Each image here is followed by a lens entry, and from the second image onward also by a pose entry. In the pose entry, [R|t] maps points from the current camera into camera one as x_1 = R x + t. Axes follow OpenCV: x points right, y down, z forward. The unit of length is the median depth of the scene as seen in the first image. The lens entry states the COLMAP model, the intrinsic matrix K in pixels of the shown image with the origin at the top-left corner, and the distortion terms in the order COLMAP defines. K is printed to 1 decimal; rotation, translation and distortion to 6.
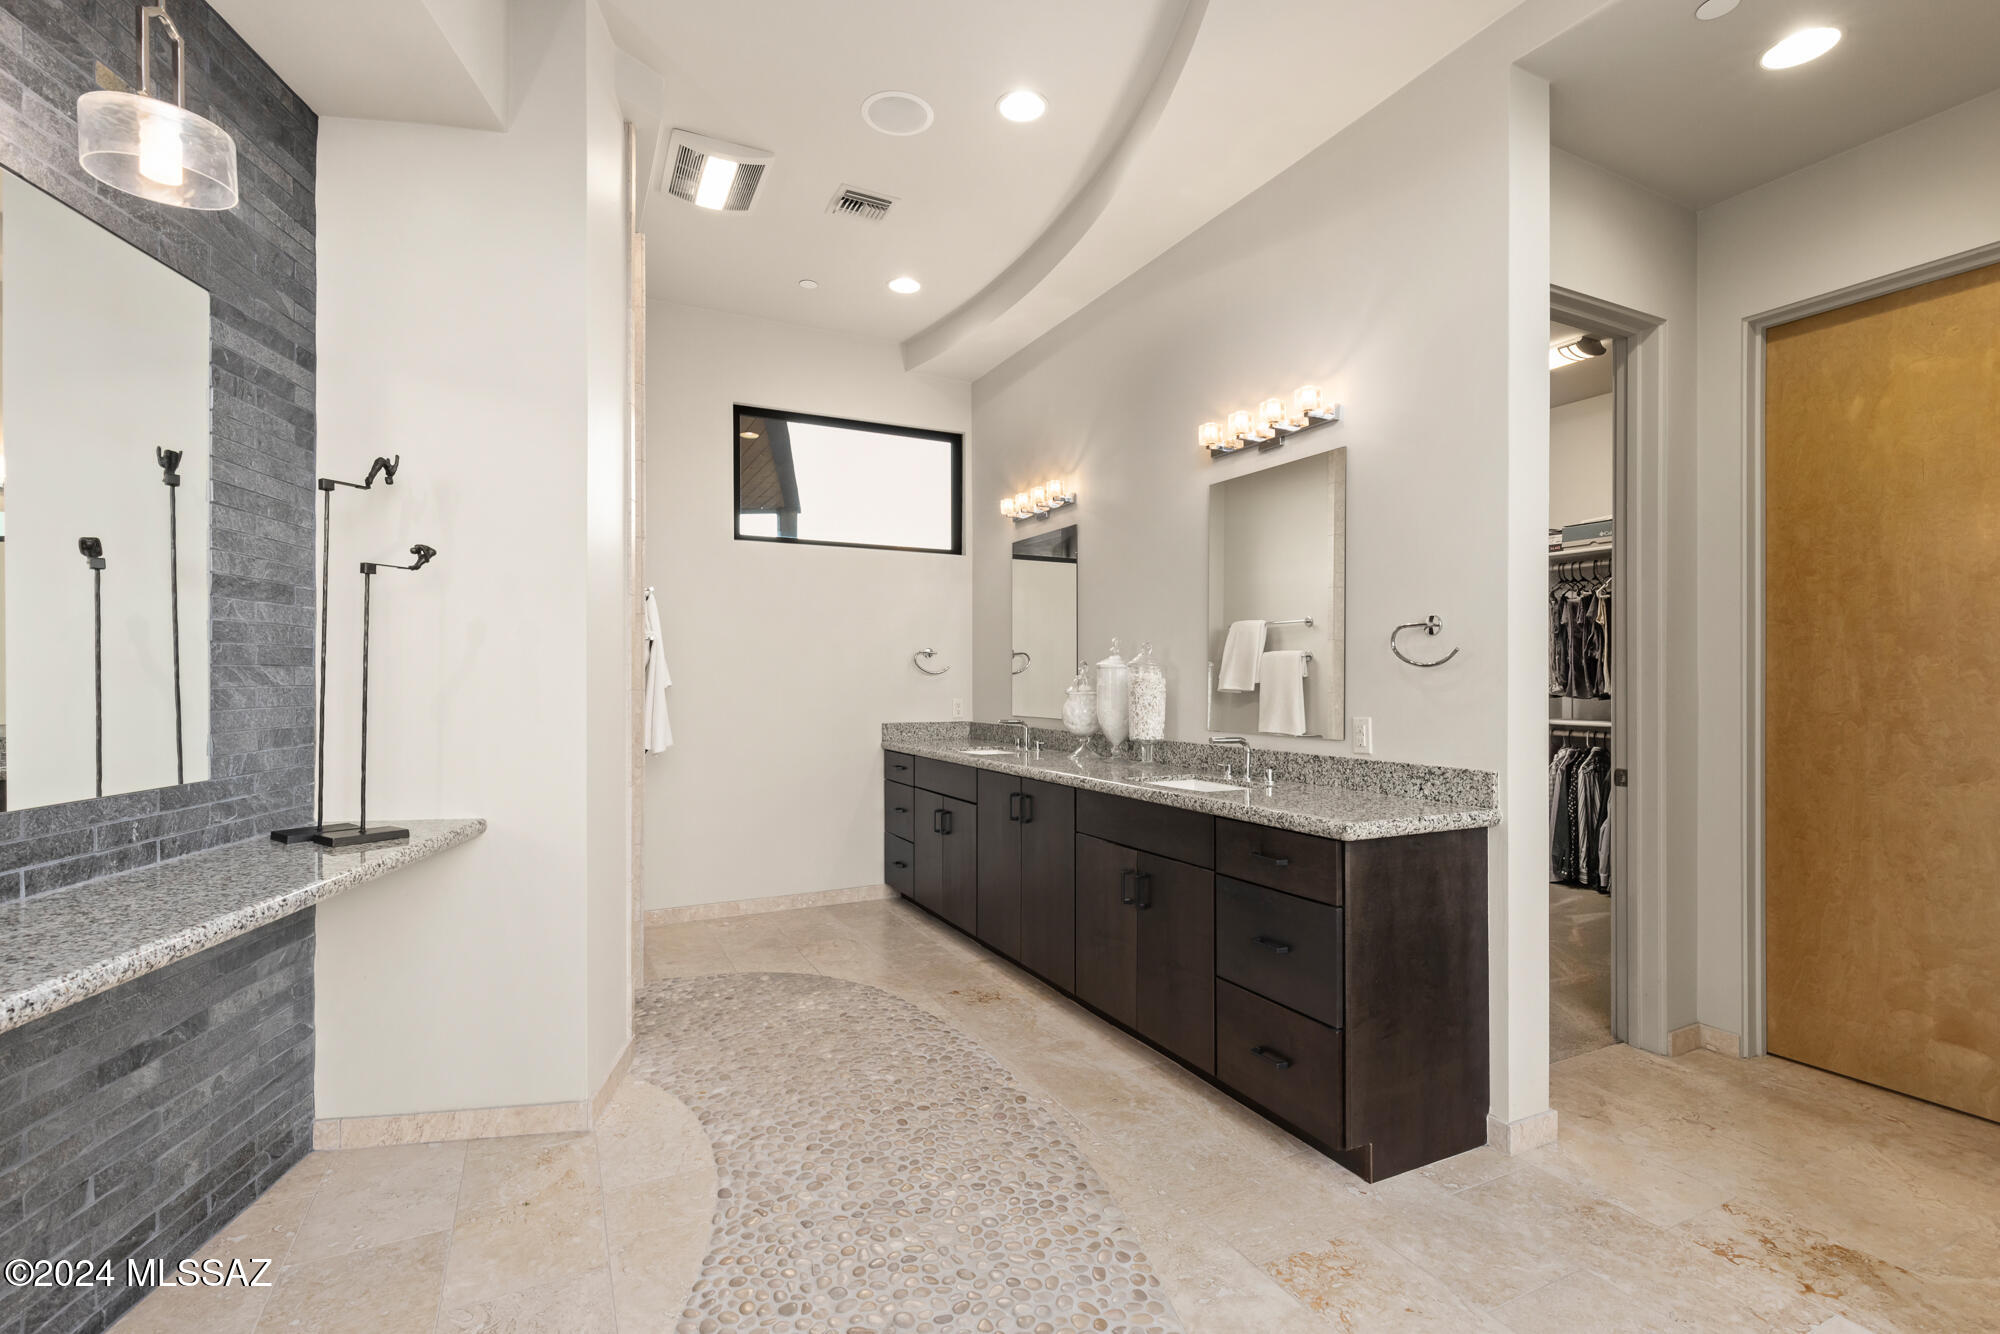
lens RADIAL K [[912.6, 0, 1003.6], [0, 912.6, 675.6], [0, 0, 1]] dist [0.011496, -0.000483]
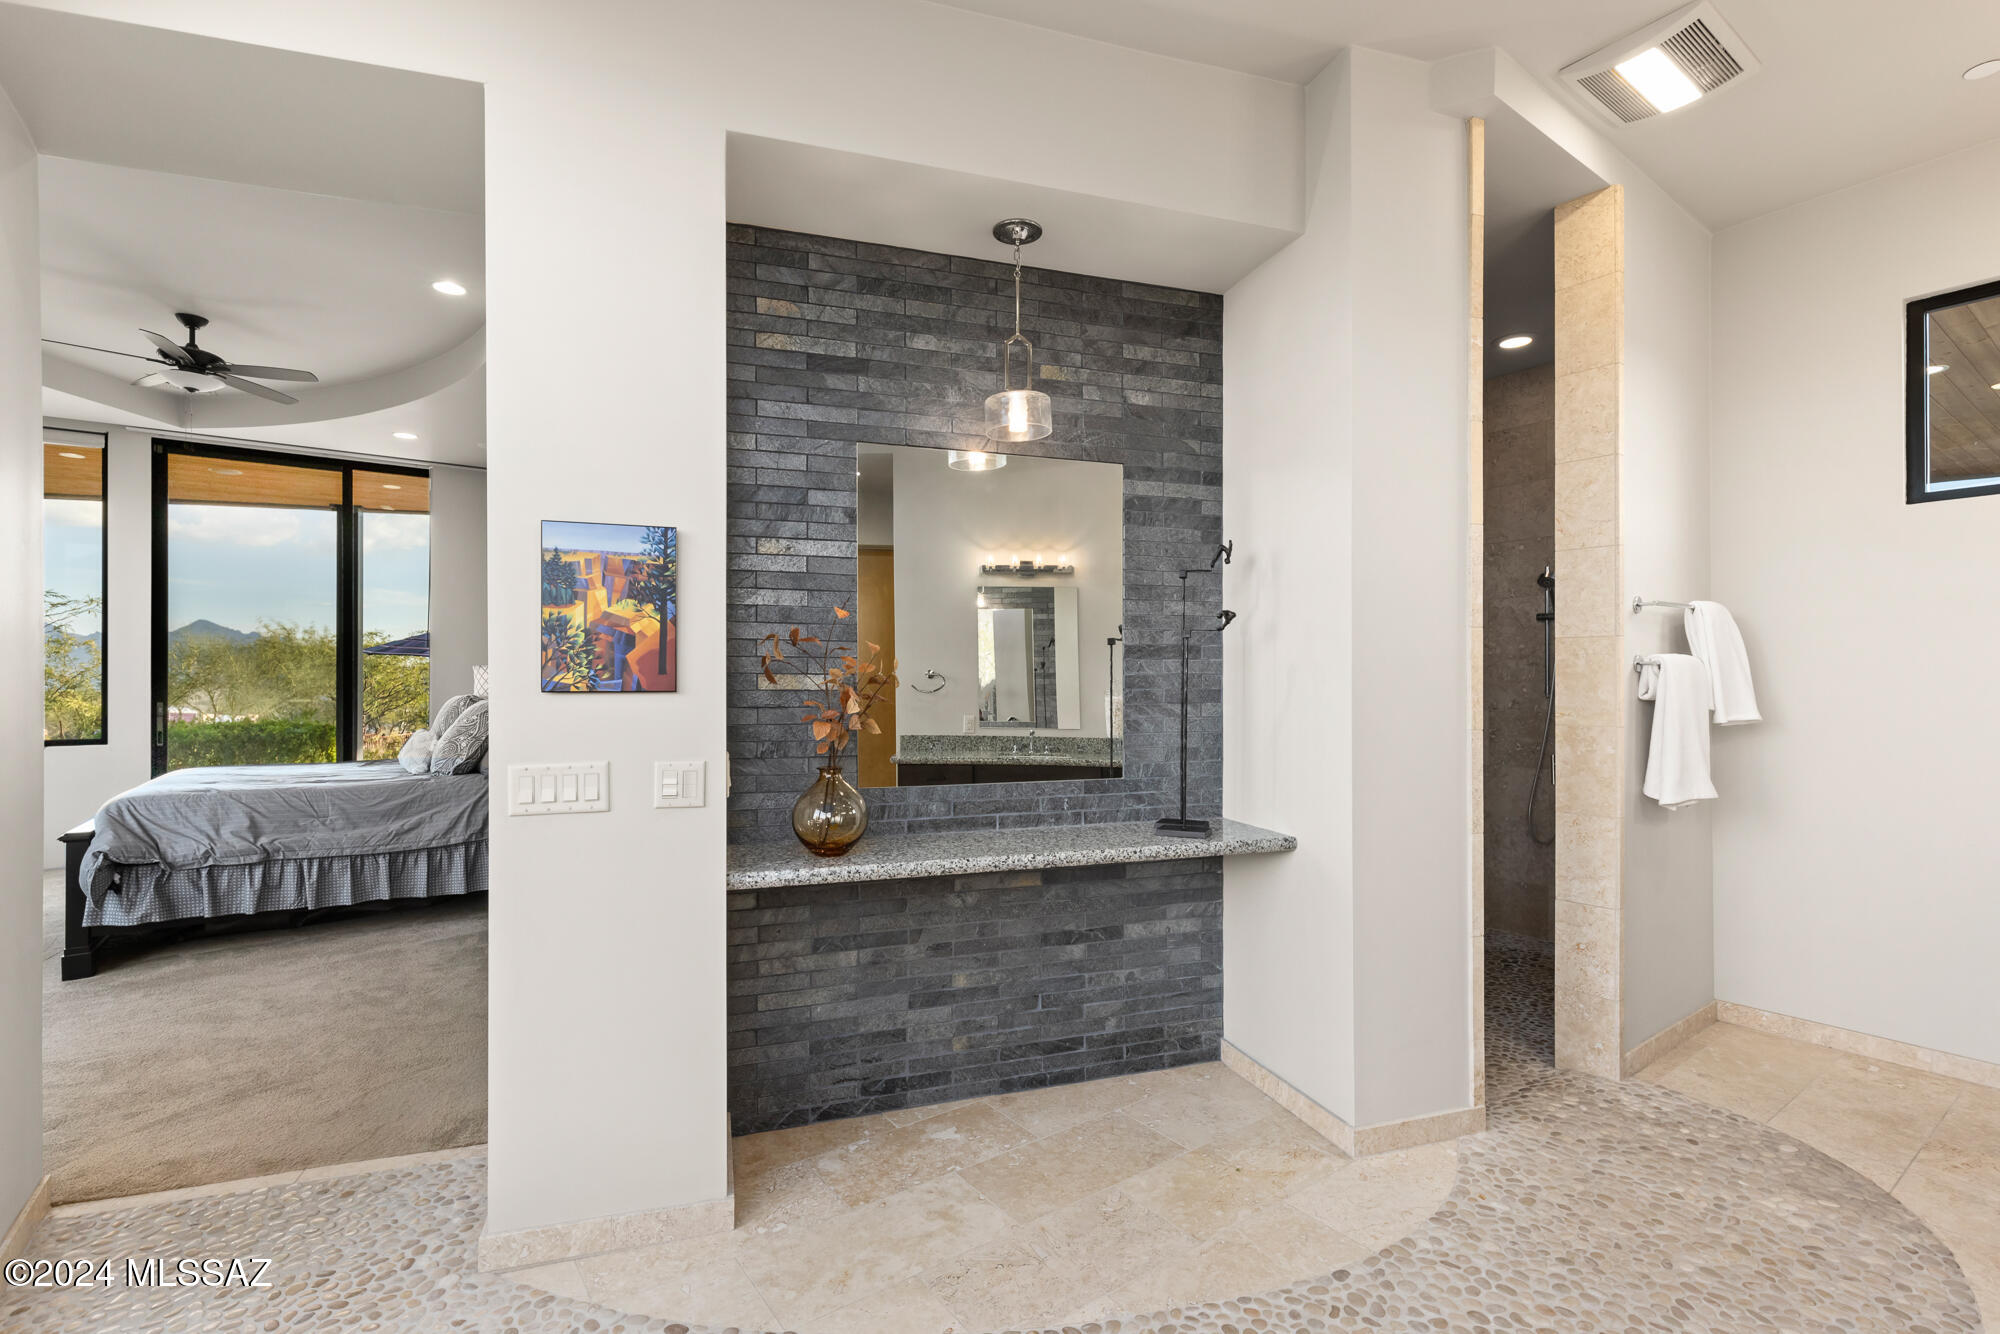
lens RADIAL K [[912.6, 0, 1001.4], [0, 912.6, 674.9], [0, 0, 1]] dist [0.011496, -0.000483]
pose [[0.159338, -0.007214, -0.987198, 0.574145], [0.004937, 0.999967, -0.006511, -0.047493], [0.987212, -0.003836, 0.159369, 0.505557]]
